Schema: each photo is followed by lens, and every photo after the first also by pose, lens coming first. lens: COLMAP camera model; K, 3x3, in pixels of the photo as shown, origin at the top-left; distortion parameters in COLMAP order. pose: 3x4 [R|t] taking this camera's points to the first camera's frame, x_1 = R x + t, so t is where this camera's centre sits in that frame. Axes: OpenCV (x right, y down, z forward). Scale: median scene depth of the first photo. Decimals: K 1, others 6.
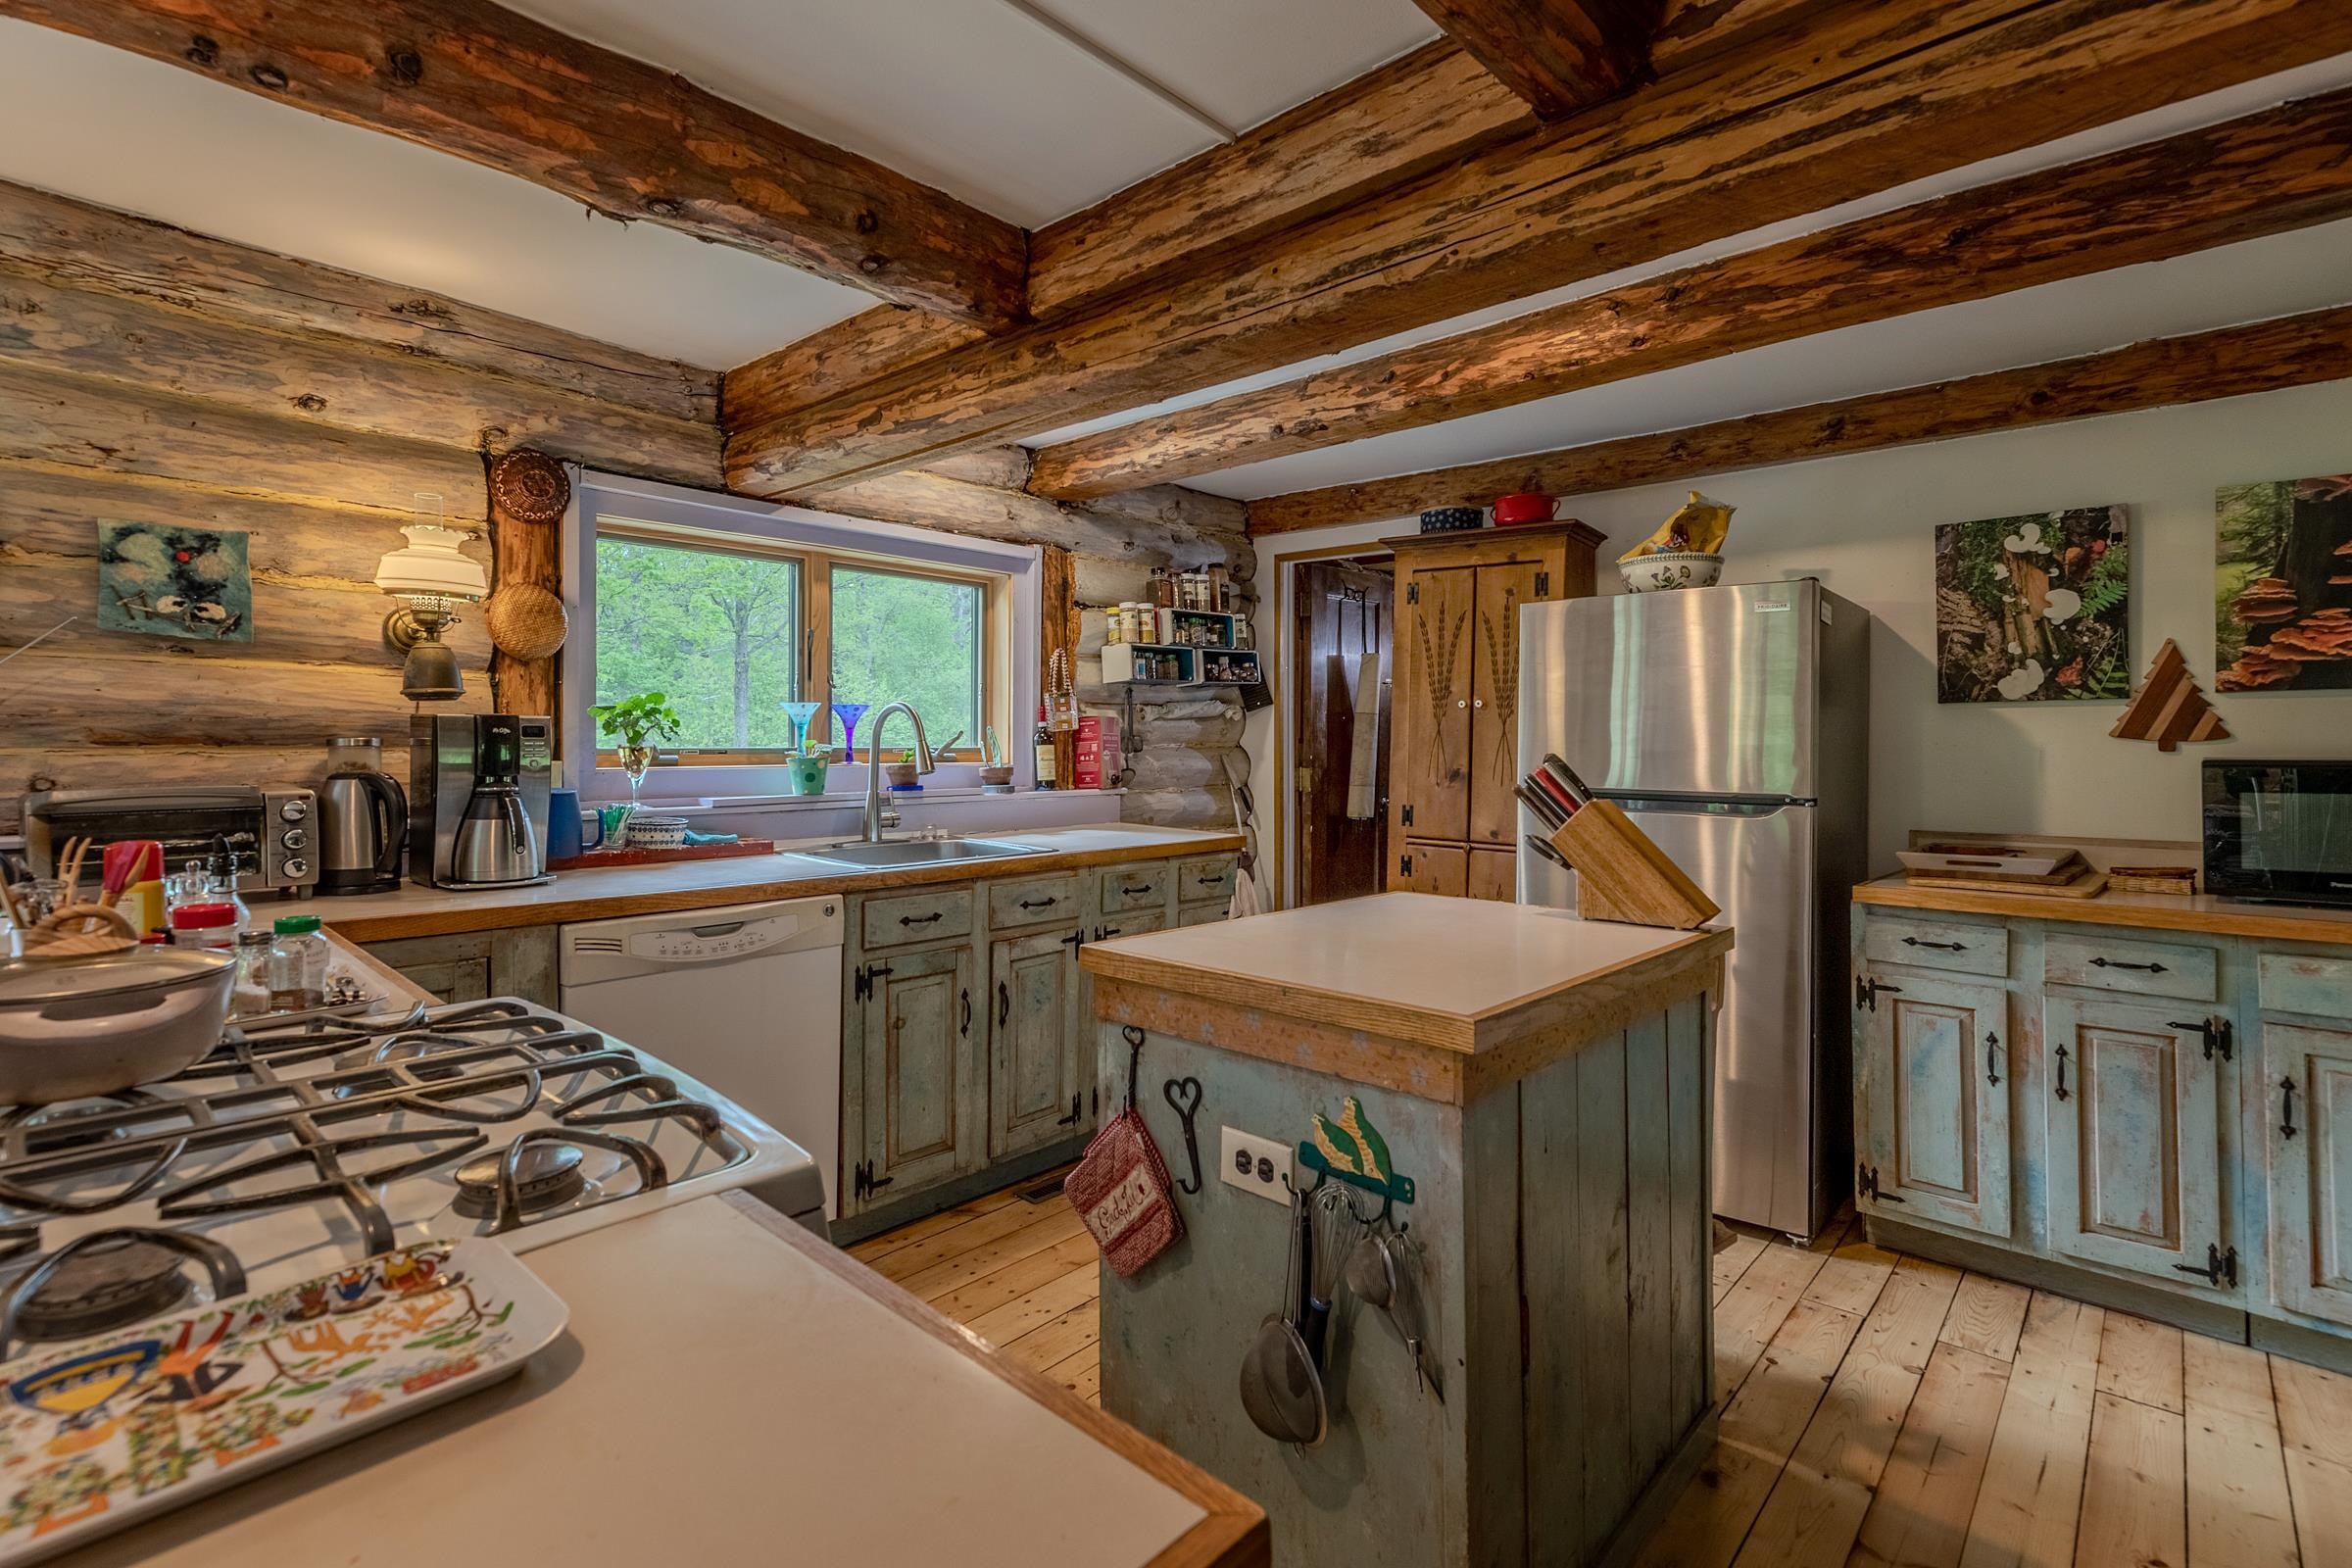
lens RADIAL K [[1125.6, 0, 1151.0], [0, 1125.6, 738.7], [0, 0, 1]] dist [0.008365, -0.000016]
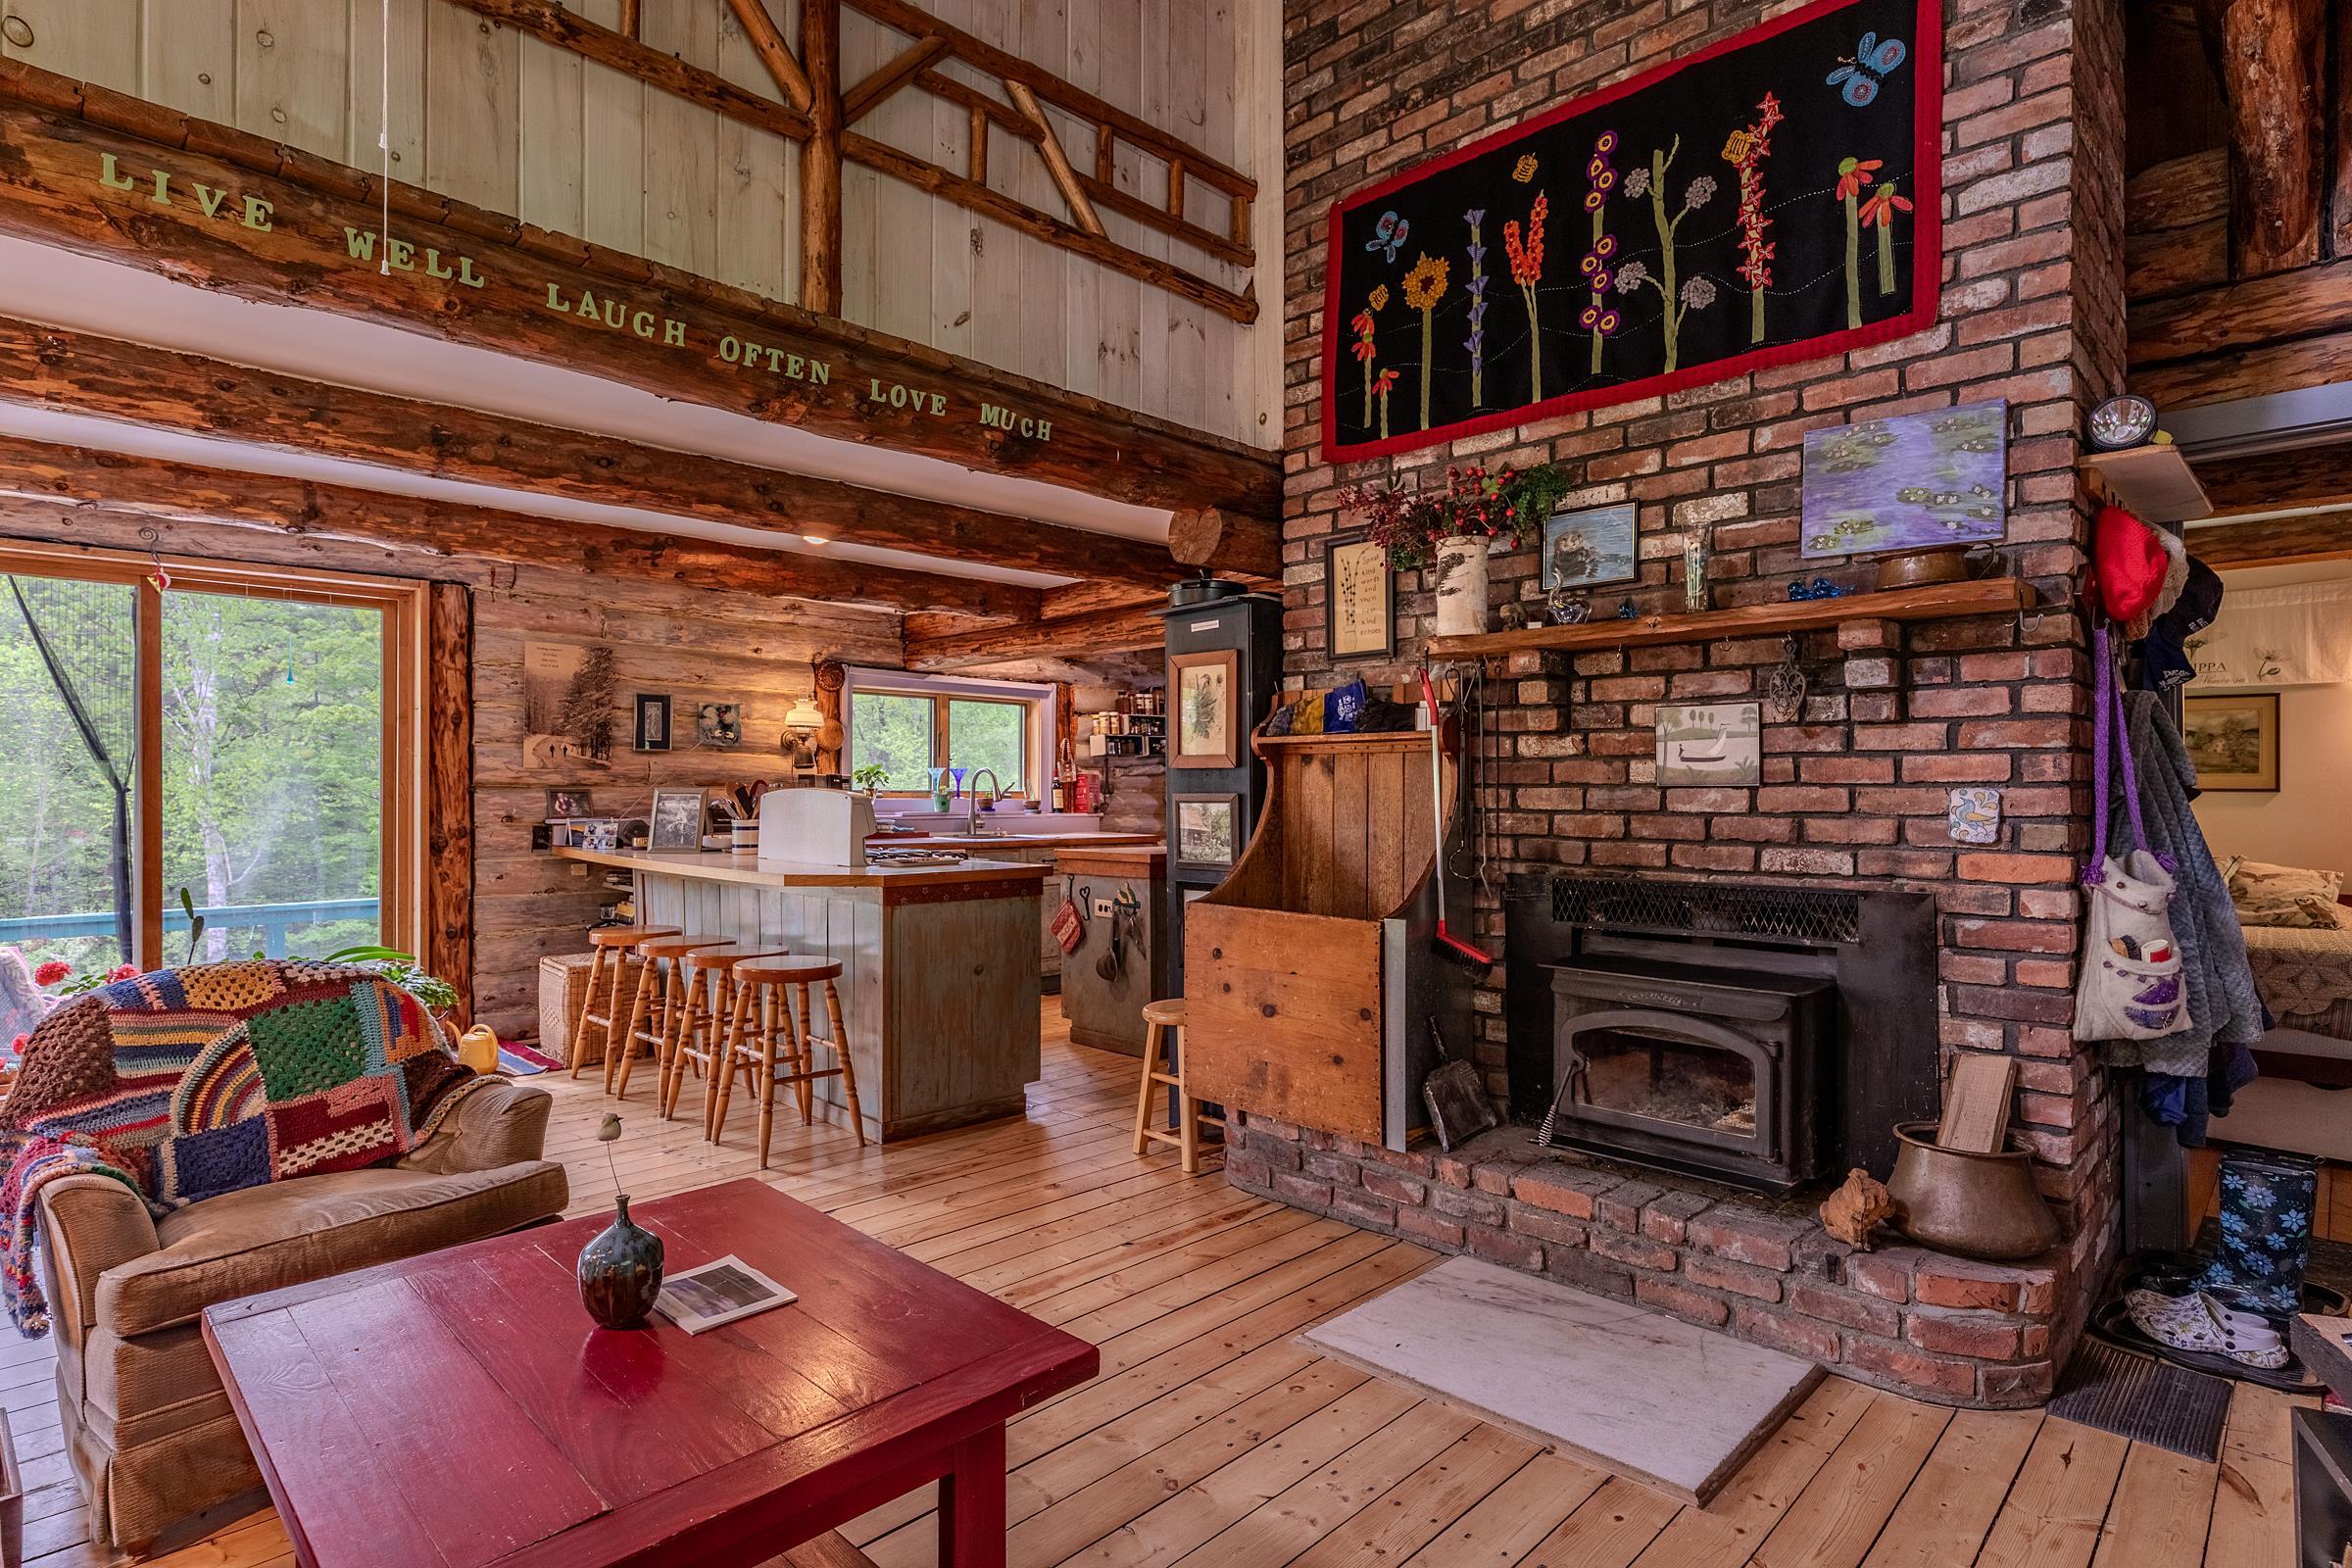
lens RADIAL K [[1180.0, 0, 1166.3], [0, 1180.0, 784.1], [0, 0, 1]] dist [-0.000390, -0.000289]
pose [[0.999439, -0.002078, -0.033427, 0.237093], [0.001729, 0.999944, -0.010472, 0.027218], [0.033446, 0.010408, 0.999386, -1.494628]]
